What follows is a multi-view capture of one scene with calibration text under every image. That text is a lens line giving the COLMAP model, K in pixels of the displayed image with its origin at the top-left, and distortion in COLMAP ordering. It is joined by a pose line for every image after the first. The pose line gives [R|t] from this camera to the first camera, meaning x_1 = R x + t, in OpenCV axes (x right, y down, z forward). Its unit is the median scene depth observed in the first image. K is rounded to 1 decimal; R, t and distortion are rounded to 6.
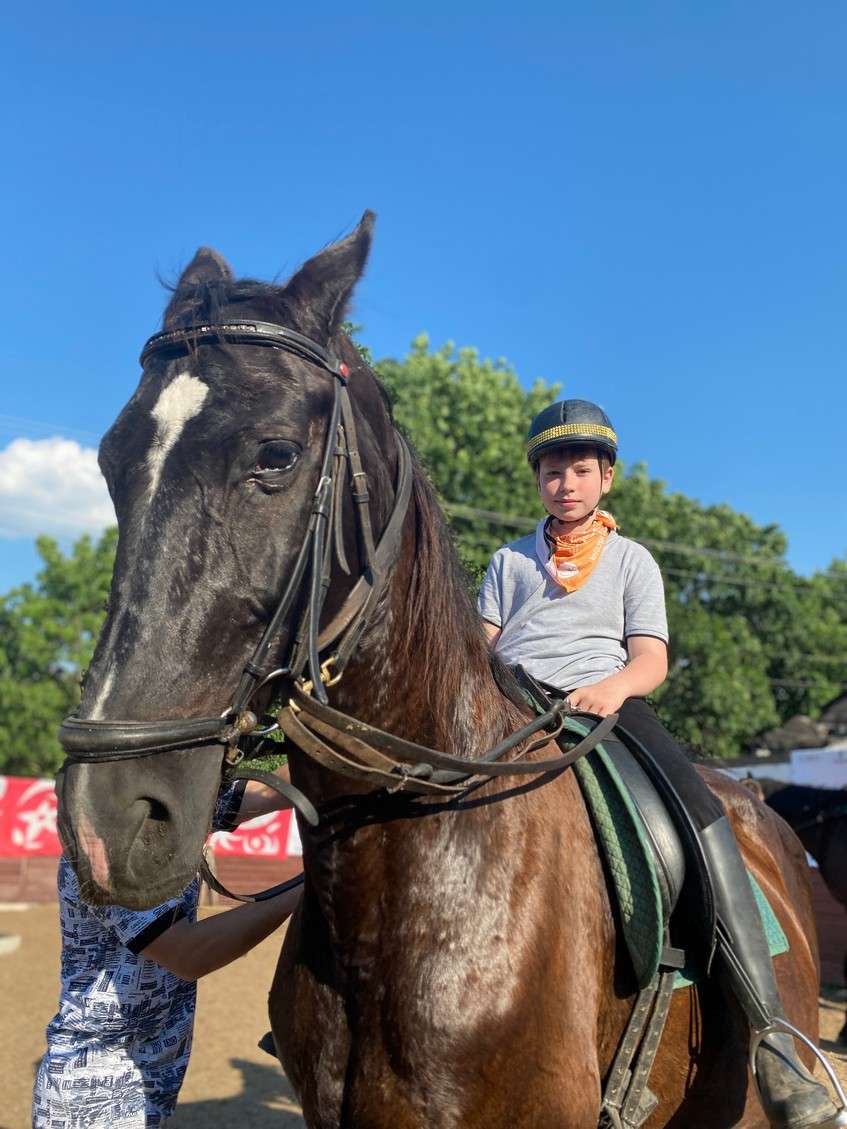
lens RADIAL K [[760.3, 0, 423.5], [0, 760.3, 564.5], [0, 0, 1]] dist [-0.001057, 0.000879]
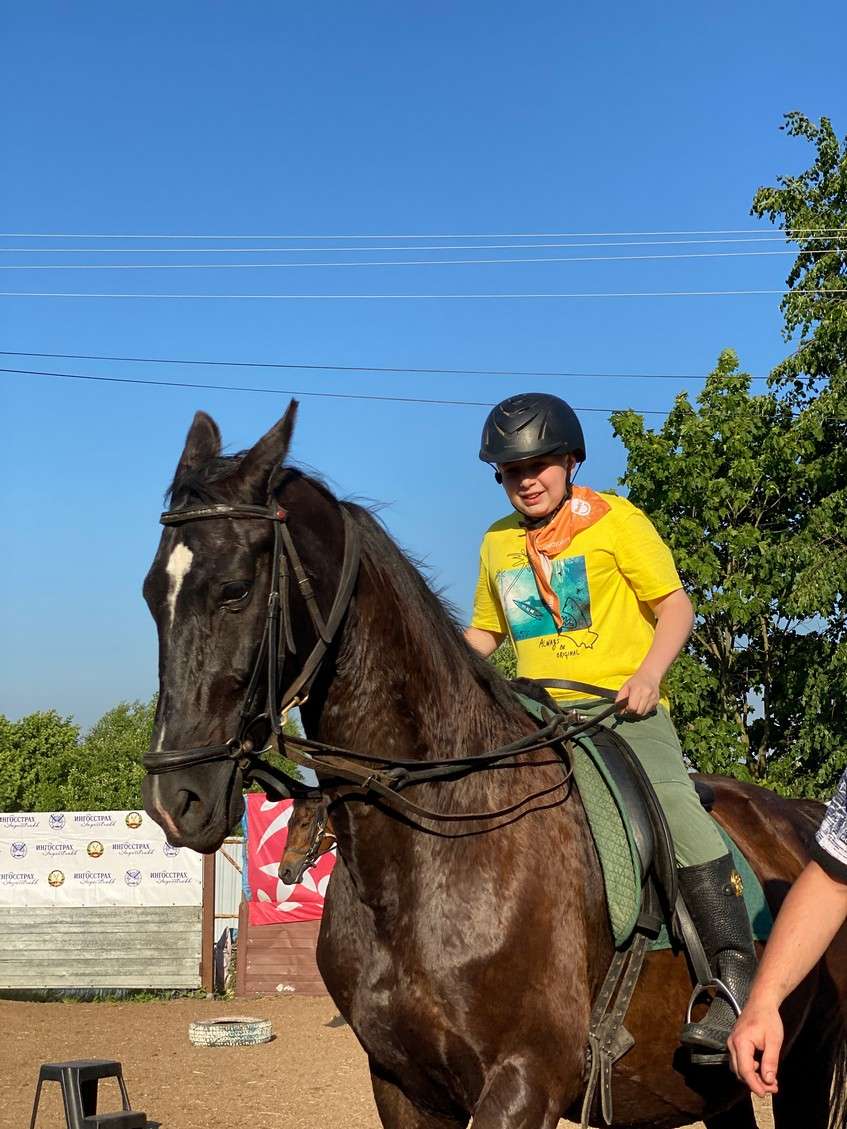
lens RADIAL K [[1720.9, 0, 423.5], [0, 1720.9, 564.5], [0, 0, 1]] dist [-0.030147, -0.035747]
pose [[0.916121, -0.066171, -0.395403, 1.672284], [0.138786, 0.977646, 0.157948, -0.735624], [0.376112, -0.199576, 0.904826, -2.231205]]
